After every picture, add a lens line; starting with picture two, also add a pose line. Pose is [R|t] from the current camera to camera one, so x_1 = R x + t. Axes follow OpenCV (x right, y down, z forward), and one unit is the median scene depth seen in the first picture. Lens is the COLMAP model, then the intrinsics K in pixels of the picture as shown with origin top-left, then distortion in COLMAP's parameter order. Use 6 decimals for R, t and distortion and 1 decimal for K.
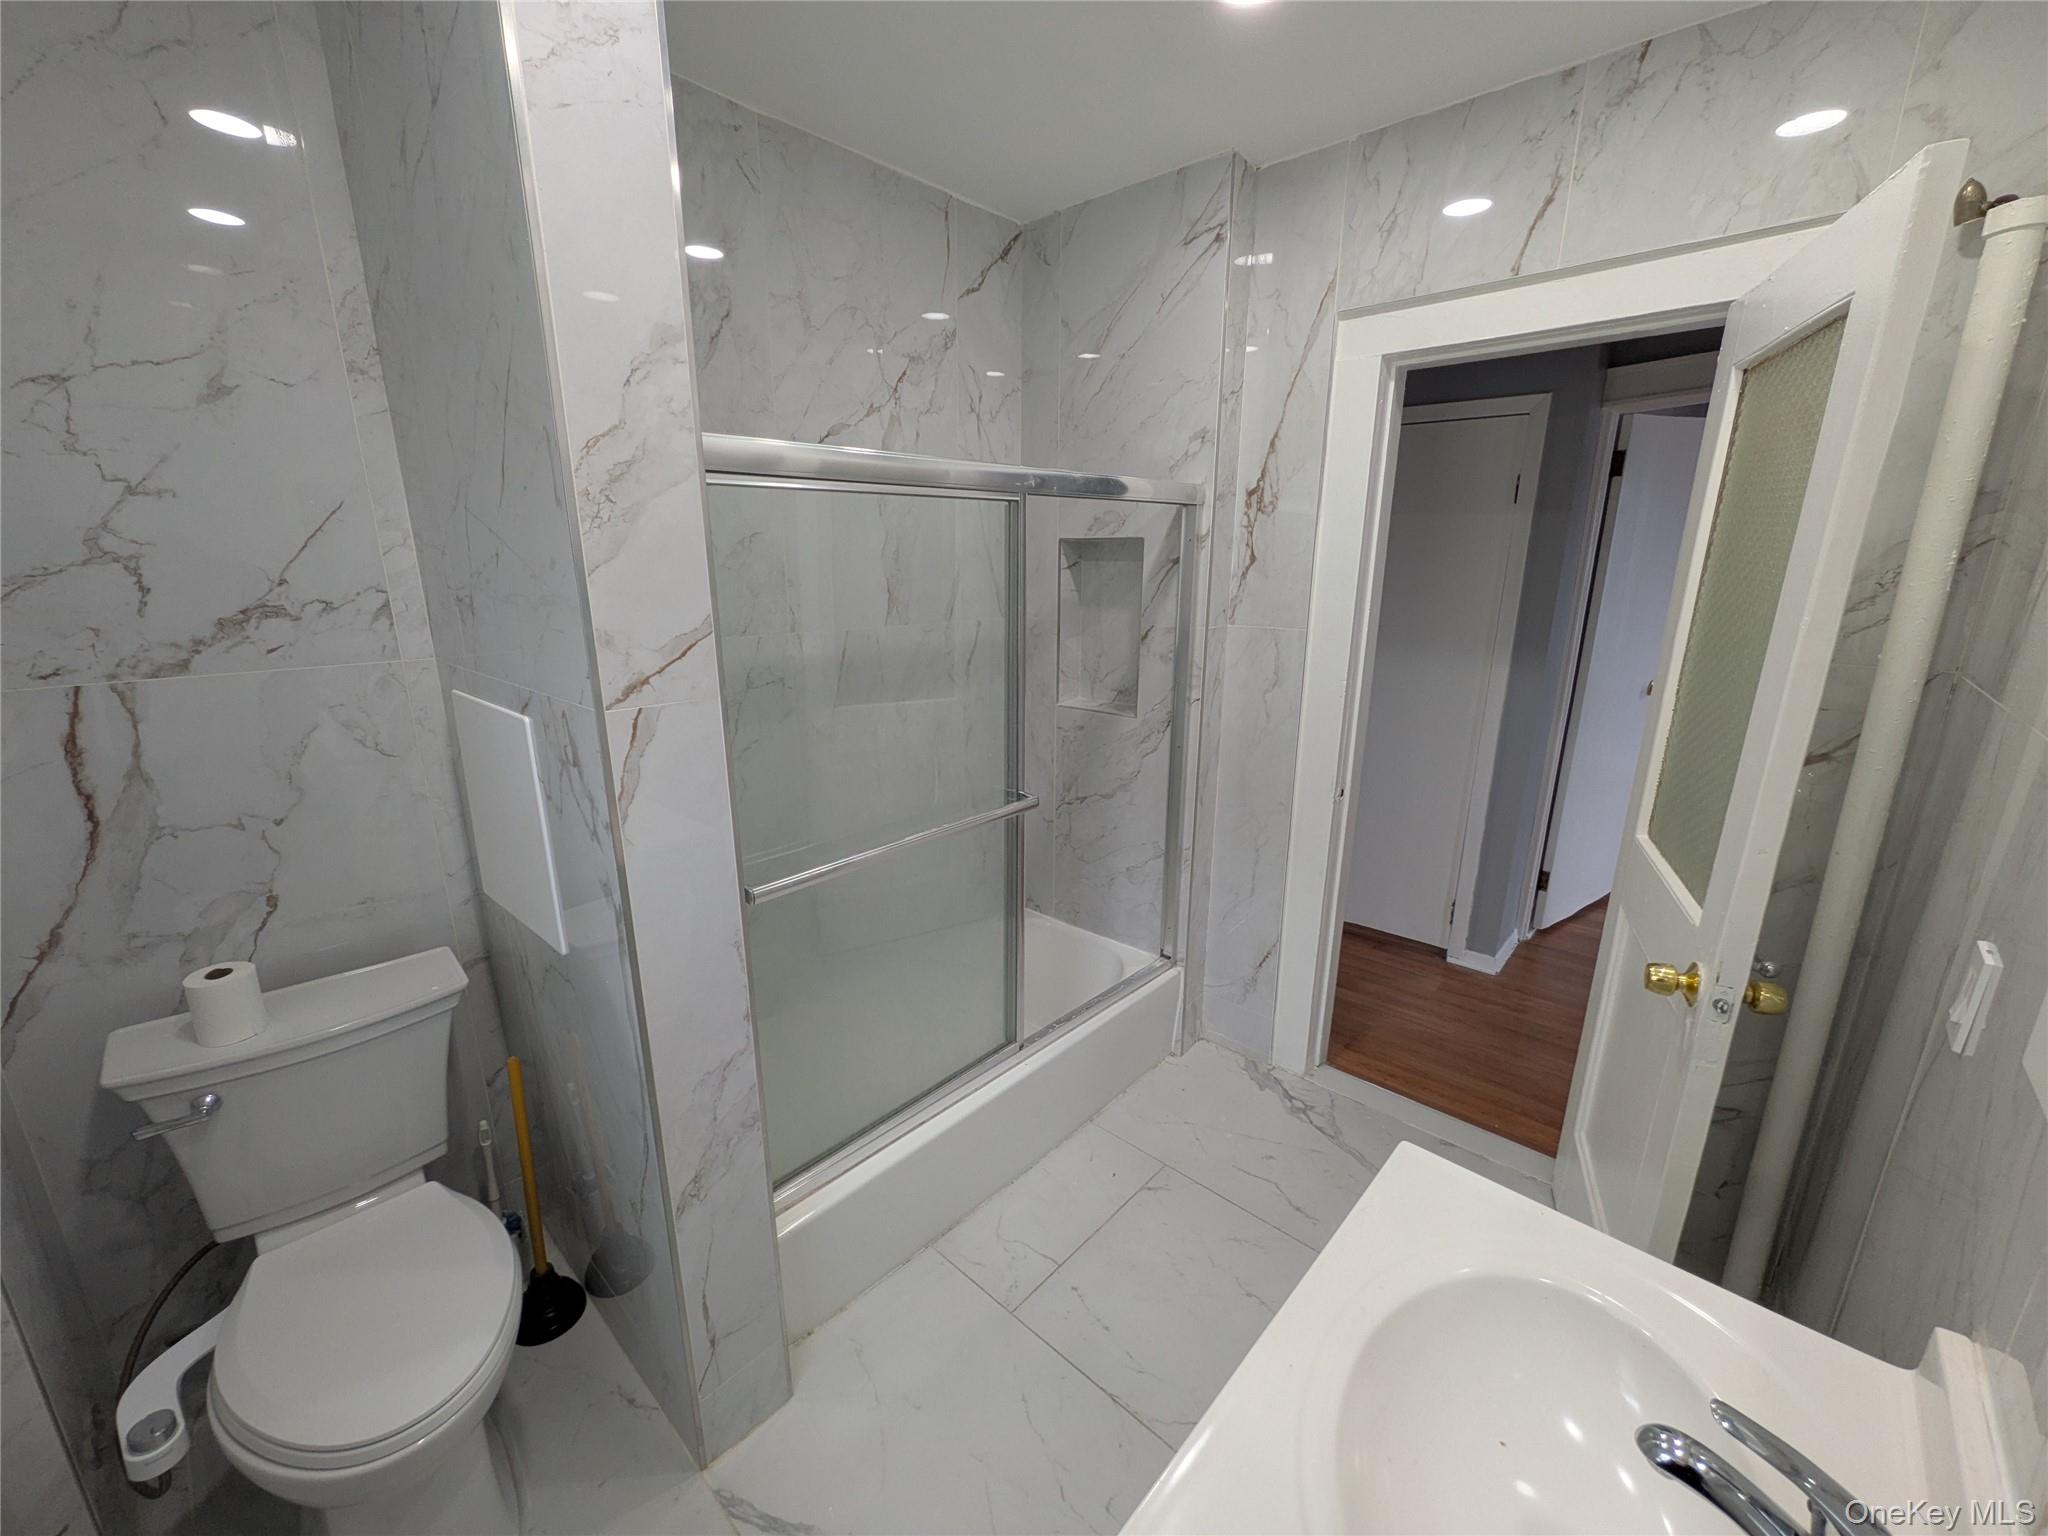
lens RADIAL K [[819.4, 0, 1020.3], [0, 819.4, 768.8], [0, 0, 1]] dist [-0.005852, 0.002220]
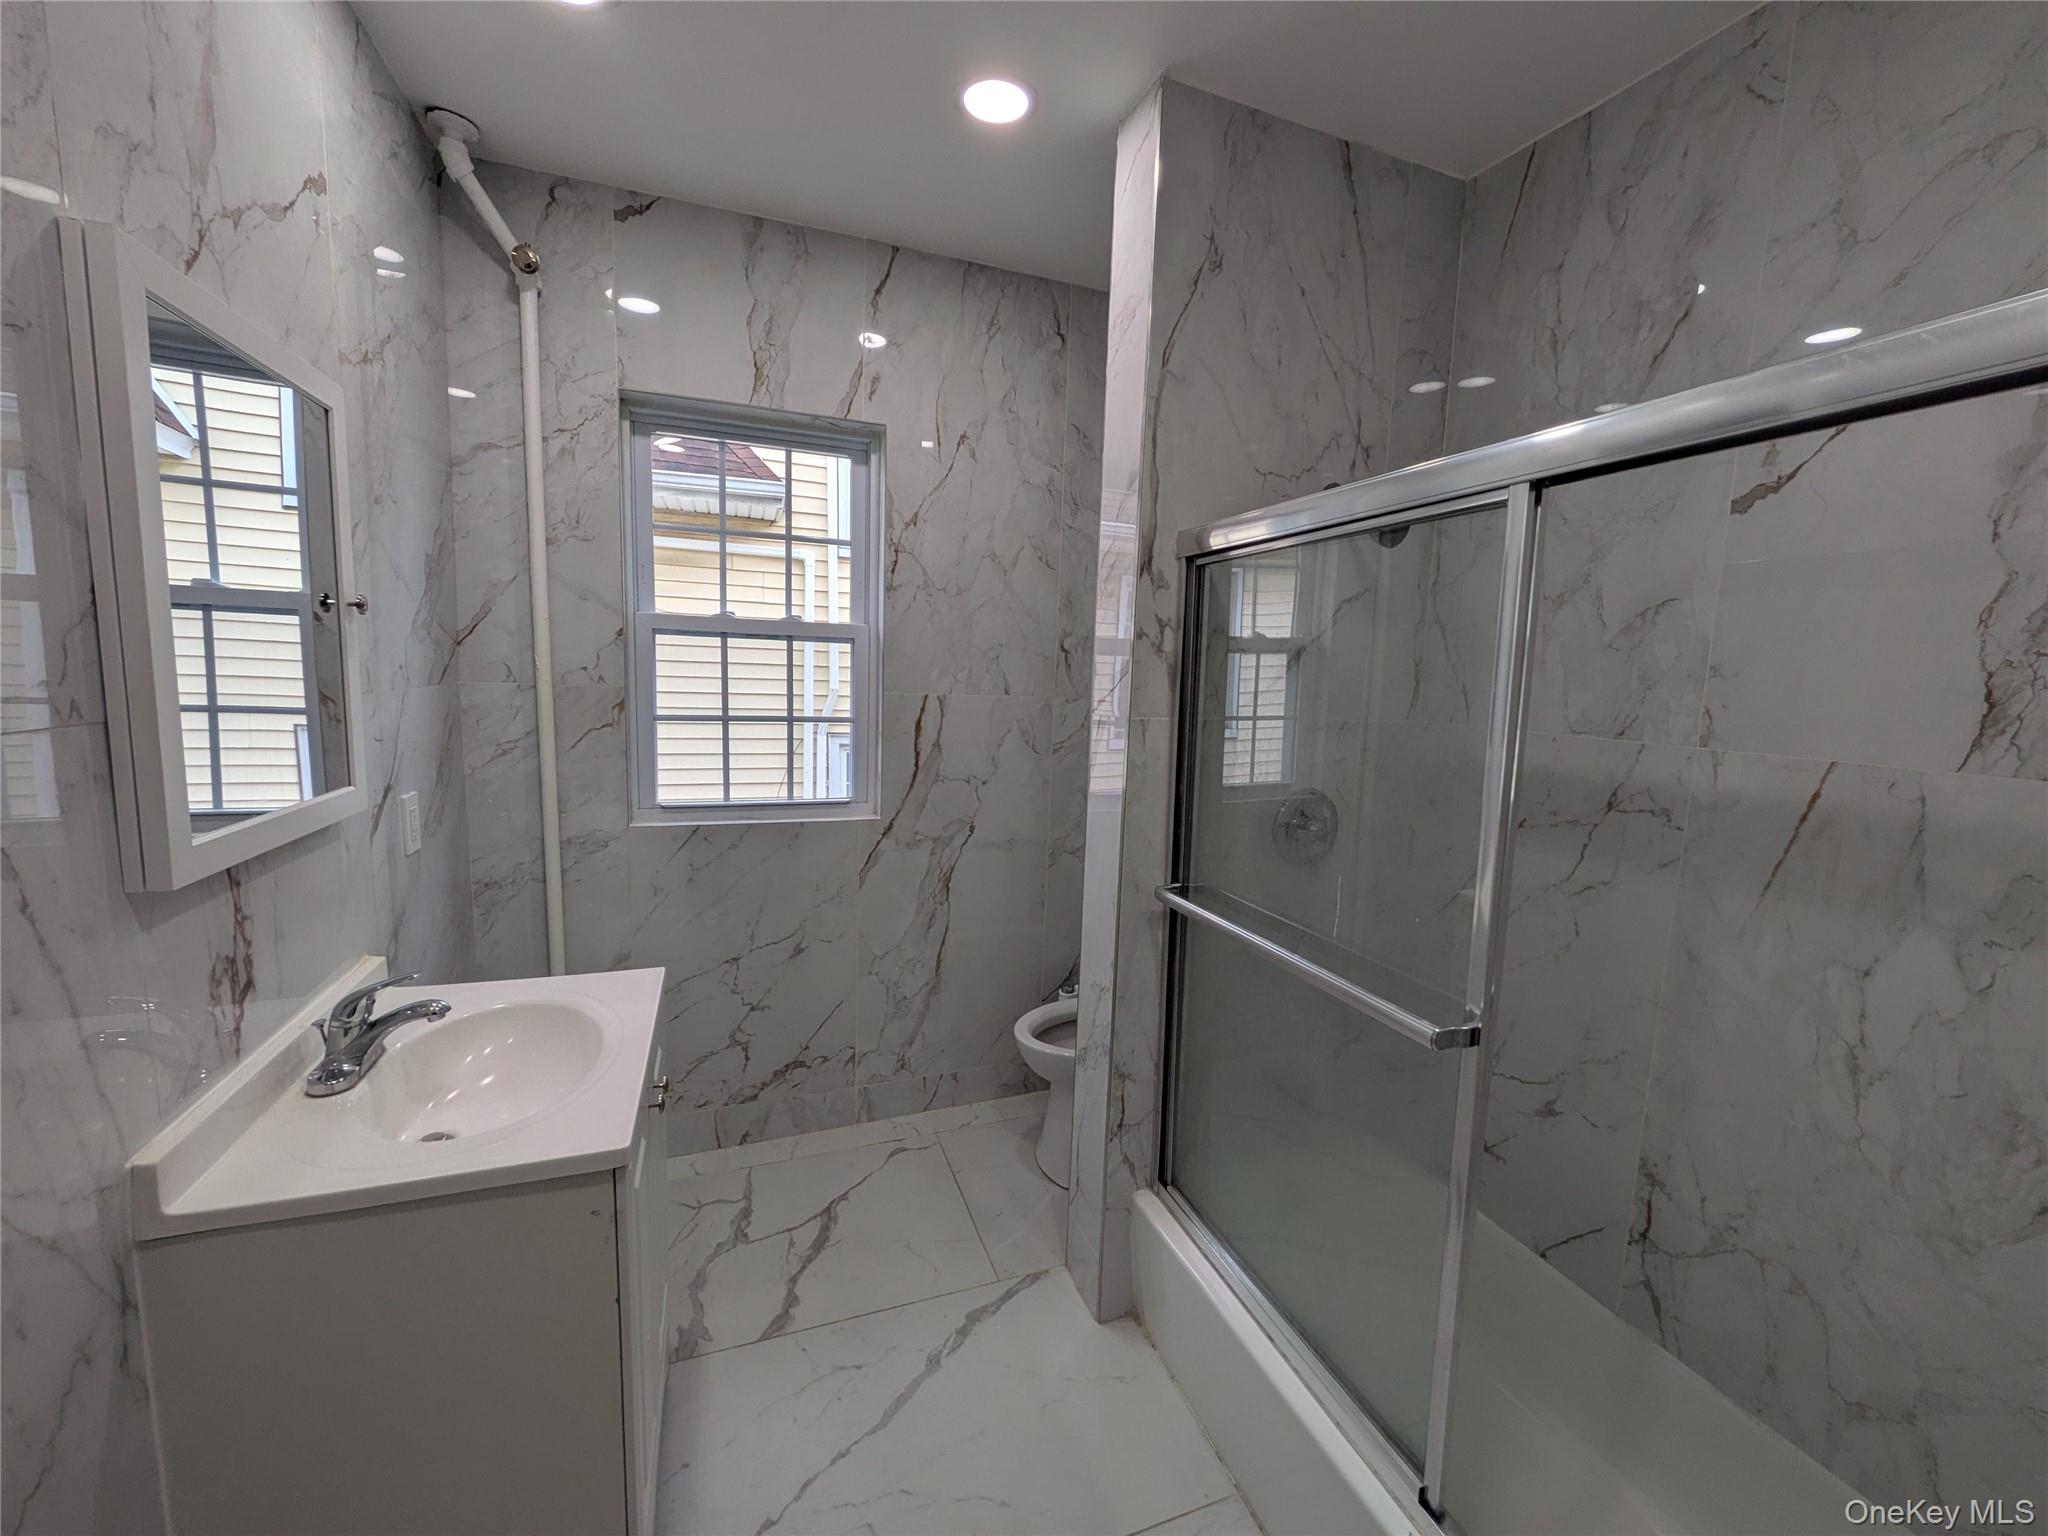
lens RADIAL K [[819.4, 0, 1027.3], [0, 819.4, 768.6], [0, 0, 1]] dist [-0.005852, 0.002220]
pose [[-0.445165, 0.089460, -0.890969, 0.900680], [-0.264168, 0.937593, 0.226130, -0.262168], [0.855595, 0.336031, -0.393751, 1.358002]]
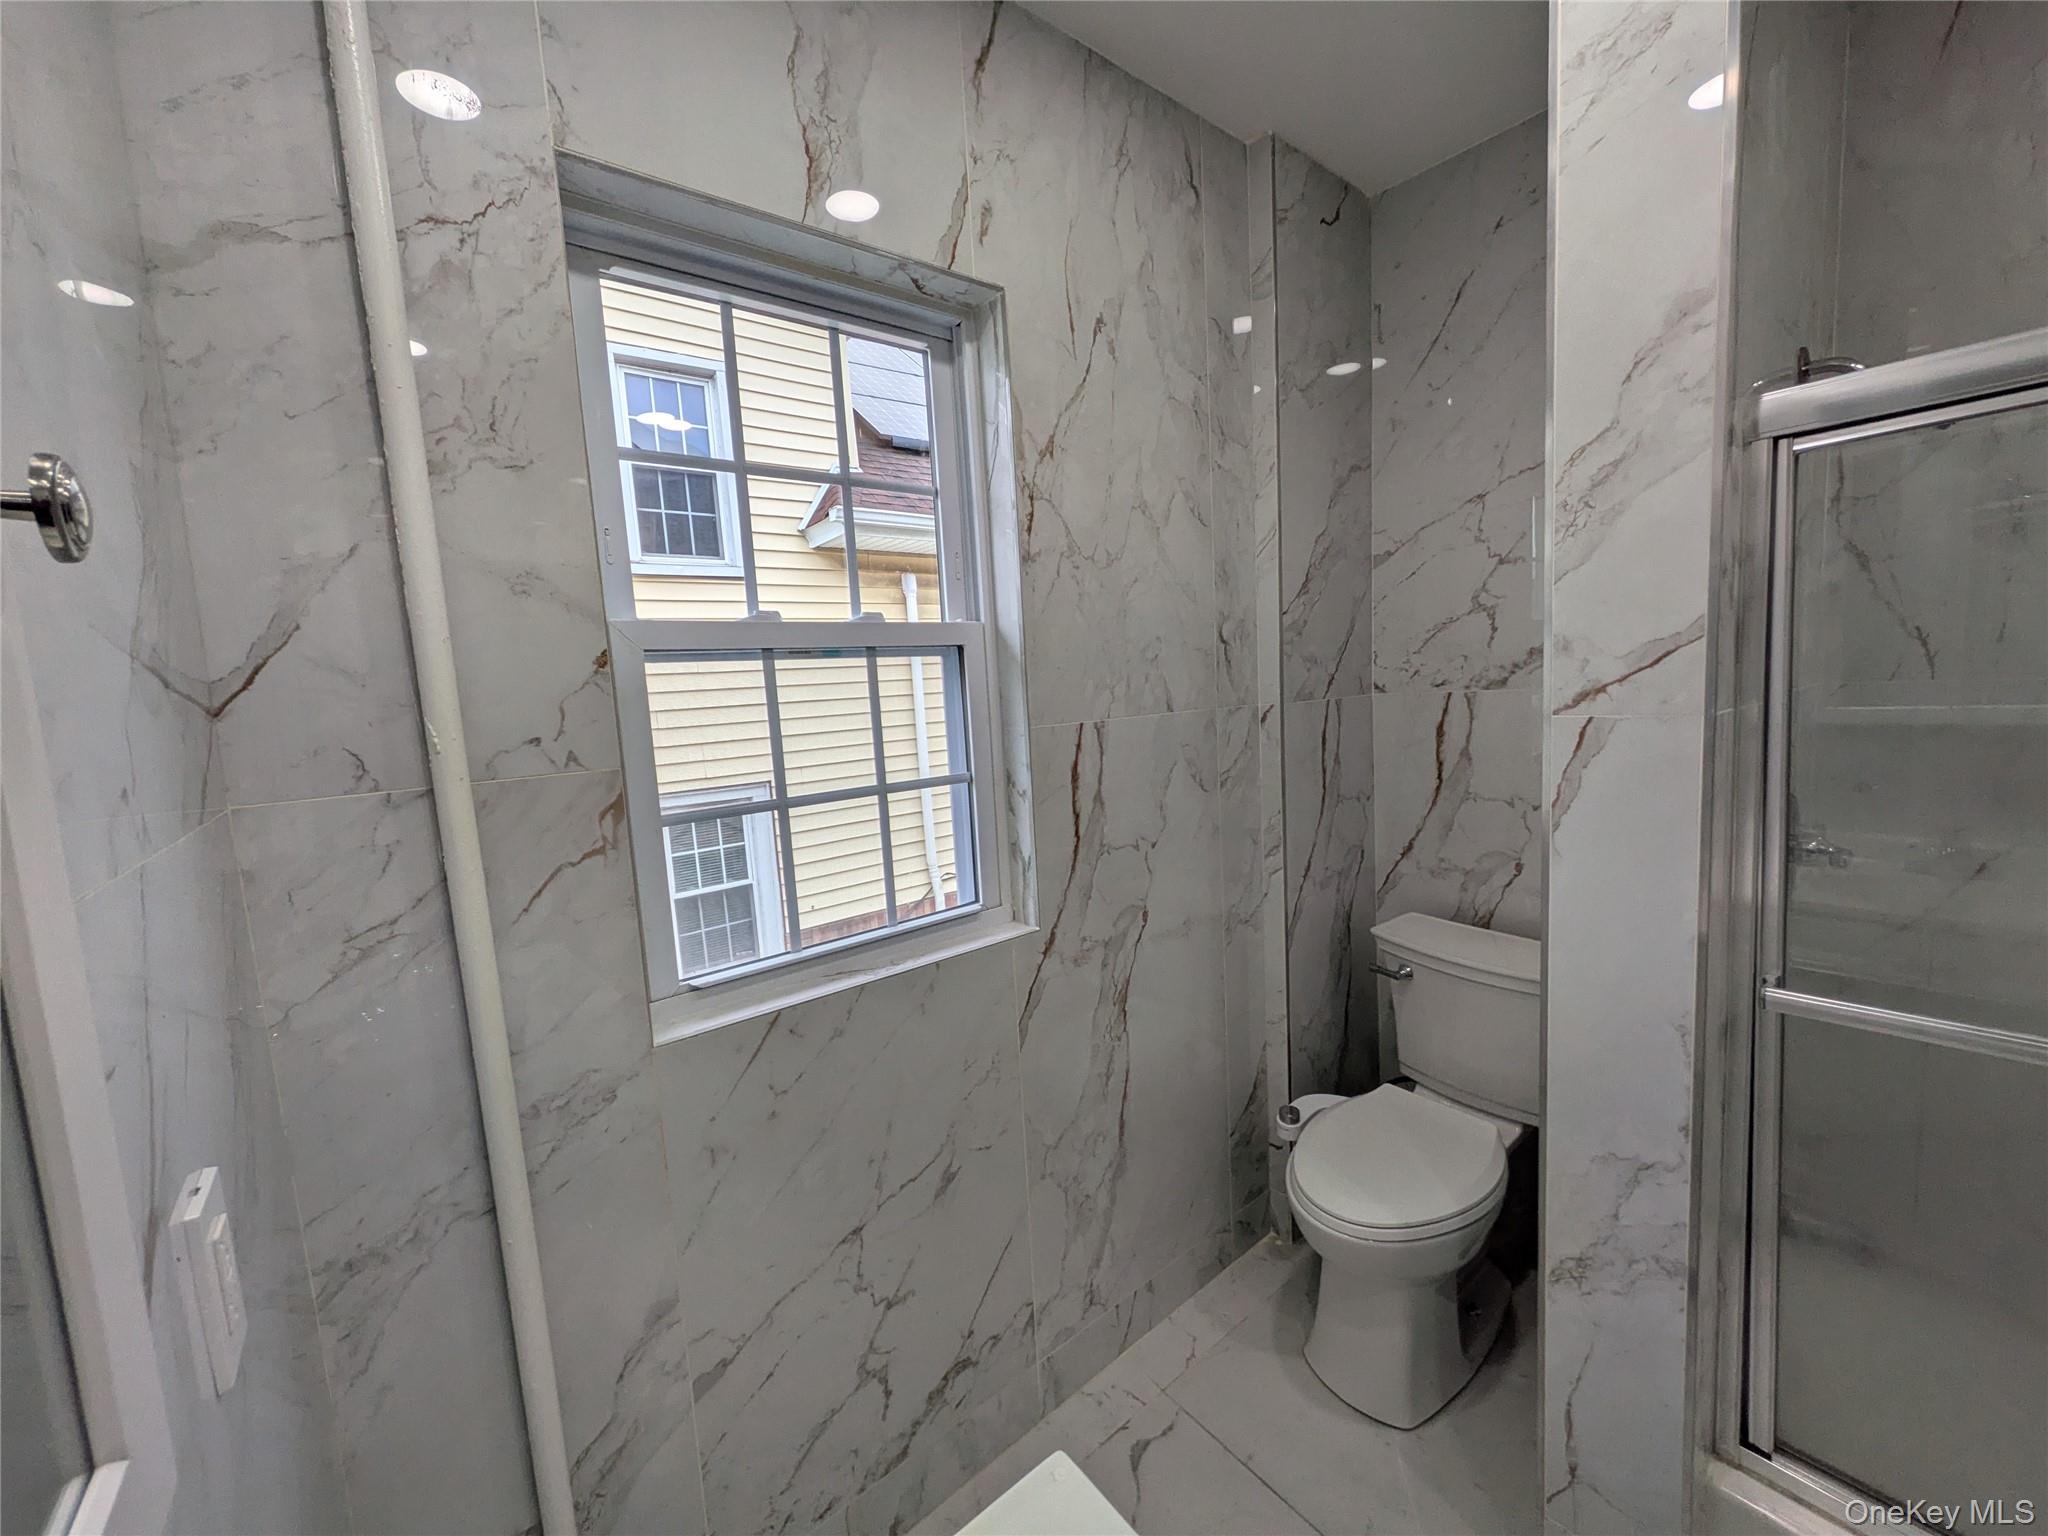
lens RADIAL K [[819.4, 0, 1031.7], [0, 819.4, 764.0], [0, 0, 1]] dist [-0.005852, 0.002220]
pose [[-0.146506, 0.103324, -0.983799, 0.506823], [-0.195328, 0.971927, 0.131165, -0.016235], [0.969733, 0.211380, -0.122211, 0.437012]]
